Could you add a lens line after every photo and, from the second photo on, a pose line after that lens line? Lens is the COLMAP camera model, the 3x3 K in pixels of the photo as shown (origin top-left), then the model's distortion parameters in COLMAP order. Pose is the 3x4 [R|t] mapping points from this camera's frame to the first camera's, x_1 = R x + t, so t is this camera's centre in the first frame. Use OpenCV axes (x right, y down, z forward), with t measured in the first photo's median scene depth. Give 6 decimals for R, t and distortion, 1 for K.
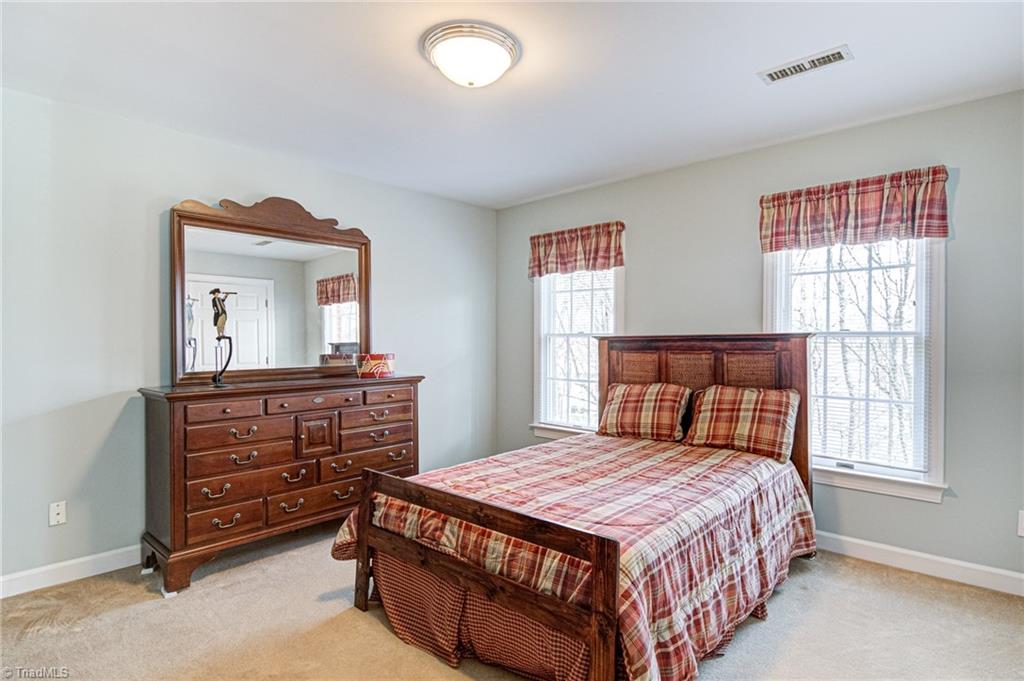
lens RADIAL K [[531.5, 0, 512.4], [0, 531.5, 339.9], [0, 0, 1]] dist [-0.001341, -0.006520]
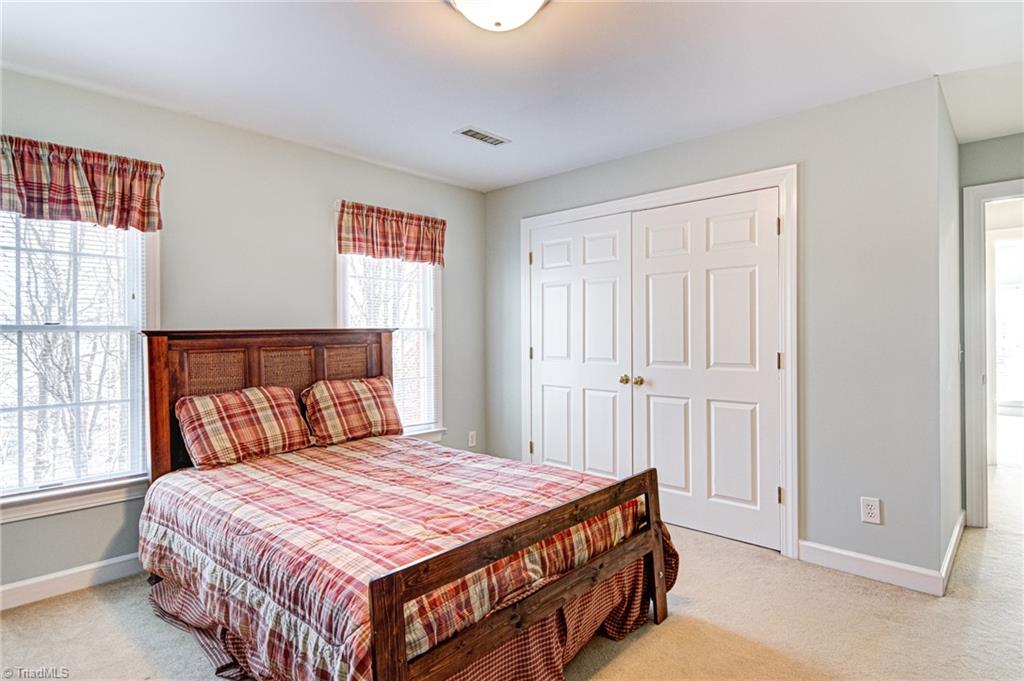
lens RADIAL K [[531.5, 0, 520.1], [0, 531.5, 335.6], [0, 0, 1]] dist [-0.001341, -0.006520]
pose [[0.000074, -0.003695, 0.999993, -0.616402], [0.007315, 0.999966, 0.003694, 0.000682], [-0.999973, 0.007315, 0.000101, 0.659484]]
